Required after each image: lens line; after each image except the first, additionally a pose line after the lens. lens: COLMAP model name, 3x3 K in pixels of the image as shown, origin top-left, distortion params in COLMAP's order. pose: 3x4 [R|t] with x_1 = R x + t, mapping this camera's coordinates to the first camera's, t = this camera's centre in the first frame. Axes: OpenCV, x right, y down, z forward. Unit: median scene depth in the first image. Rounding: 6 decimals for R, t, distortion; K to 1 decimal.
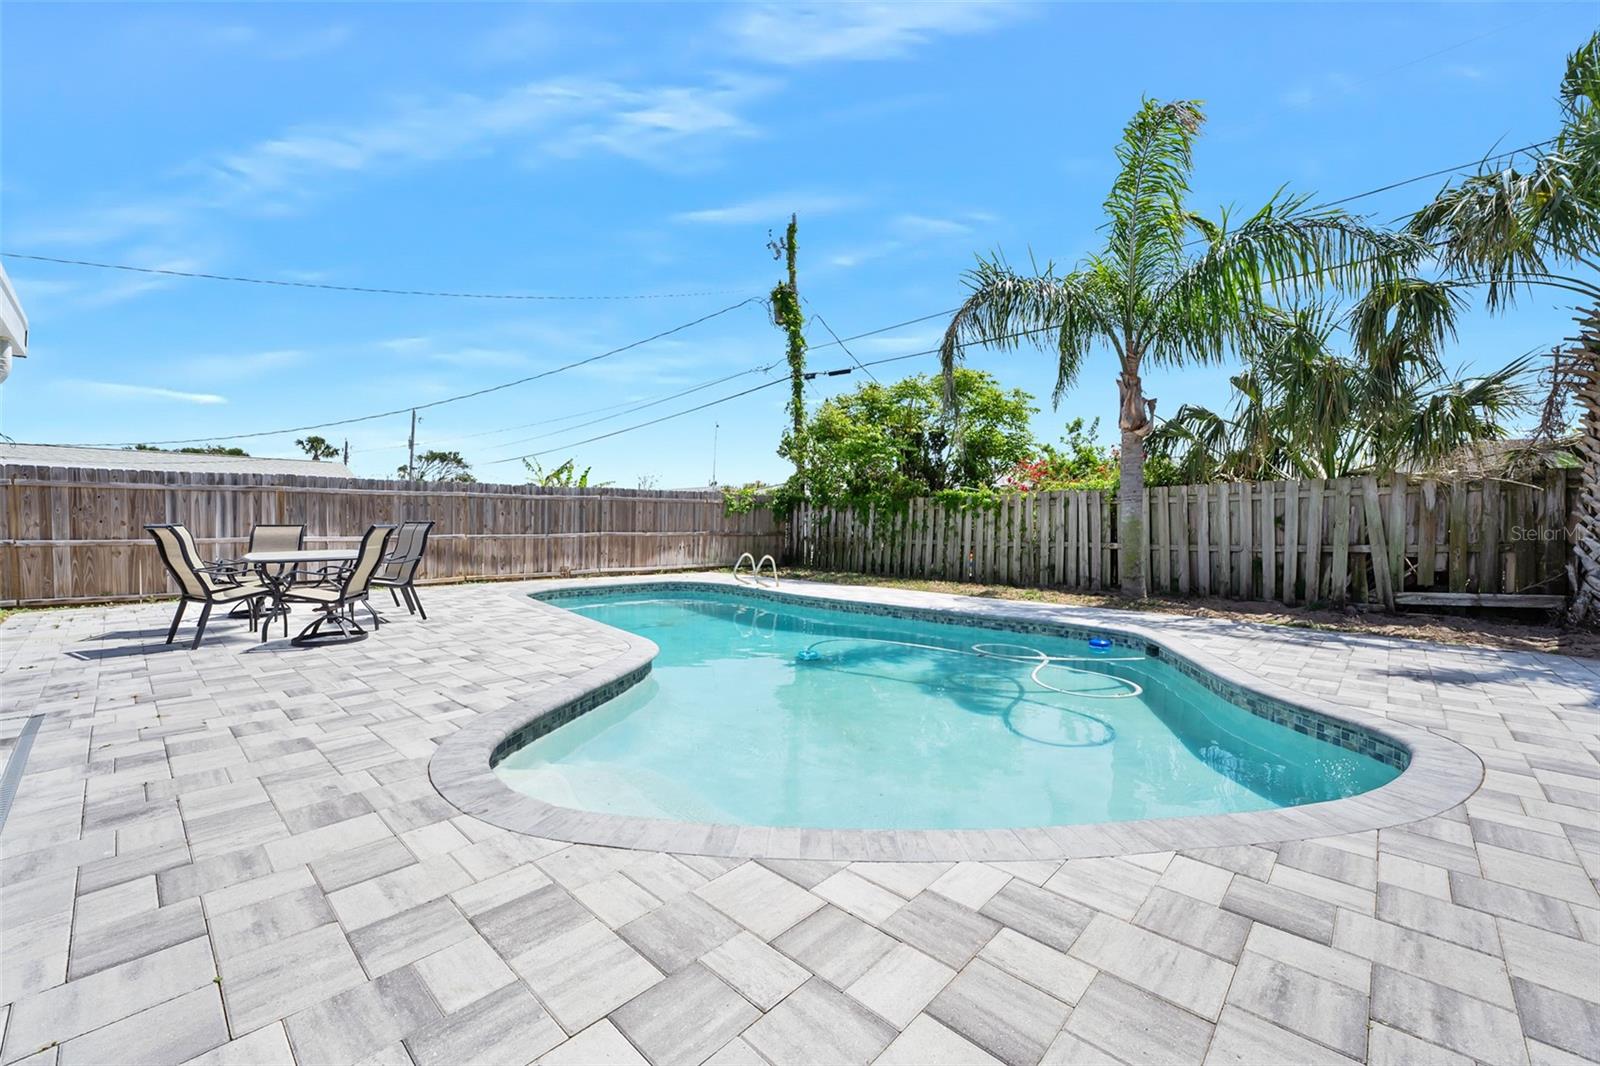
lens RADIAL K [[661.3, 0, 804.3], [0, 661.3, 532.7], [0, 0, 1]] dist [0.000128, 0.000100]
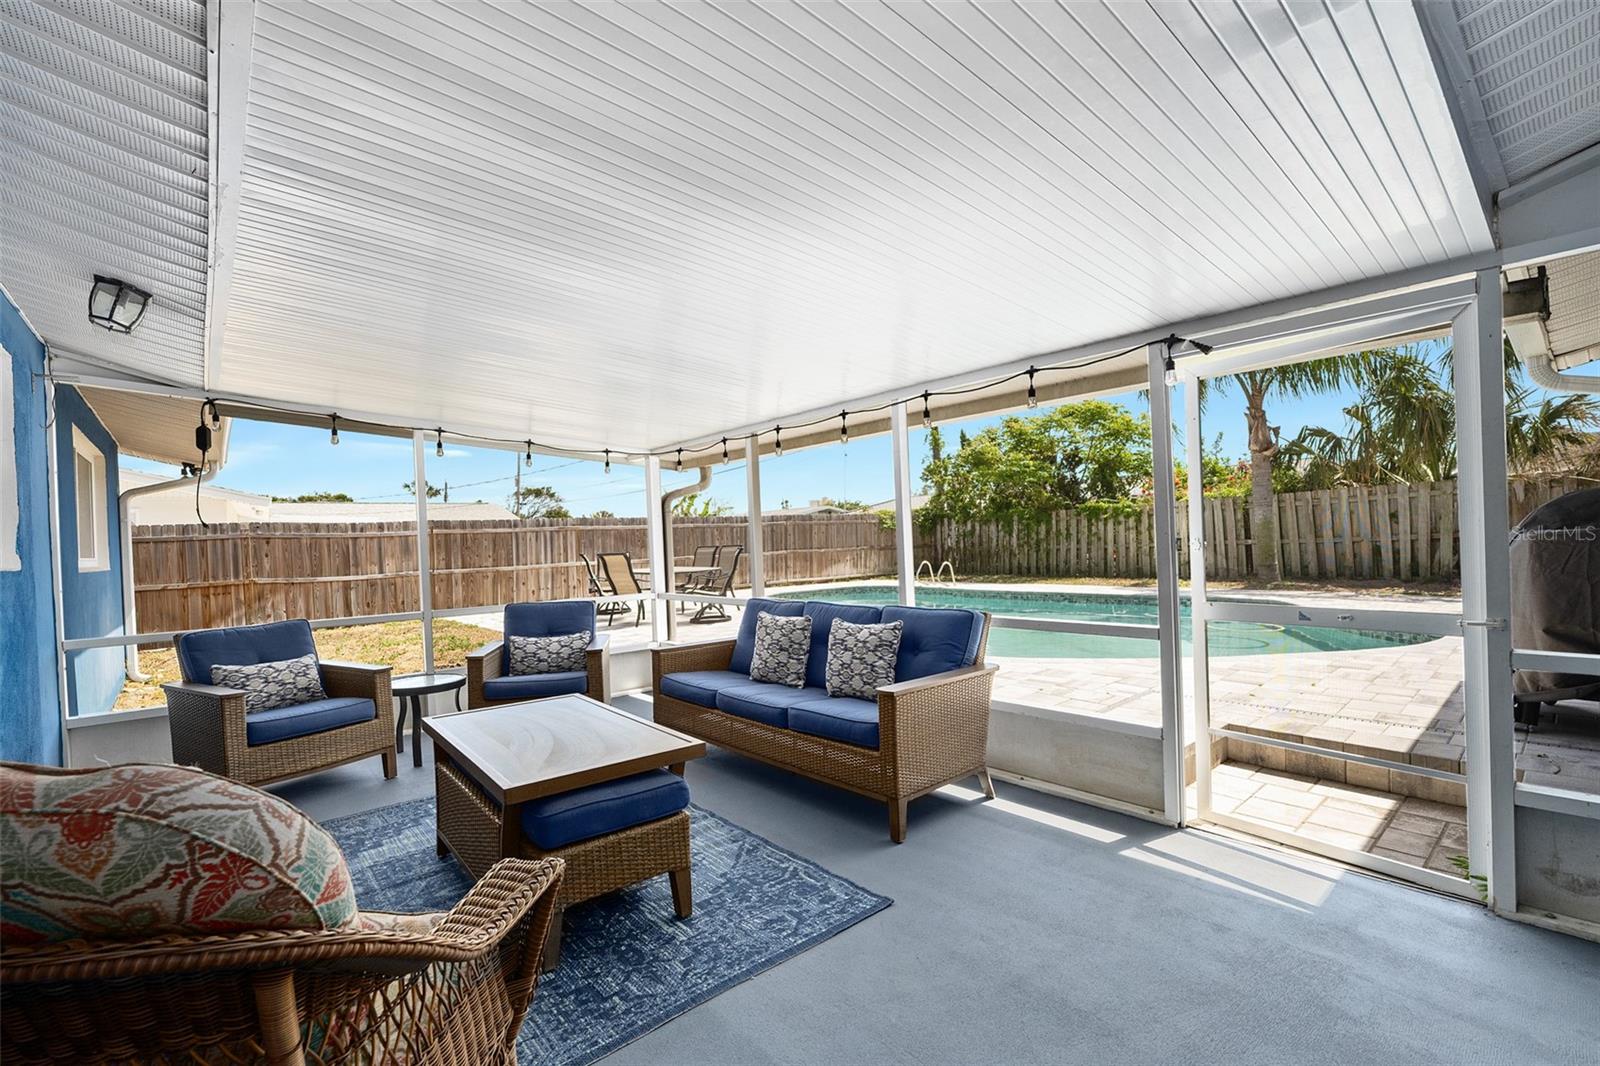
lens RADIAL K [[661.3, 0, 759.2], [0, 661.3, 536.8], [0, 0, 1]] dist [0.000128, 0.000100]
pose [[0.982820, -0.044912, -0.179018, -0.174479], [0.041289, 0.998861, -0.023916, 0.001580], [0.179889, 0.016113, 0.983555, -0.319797]]
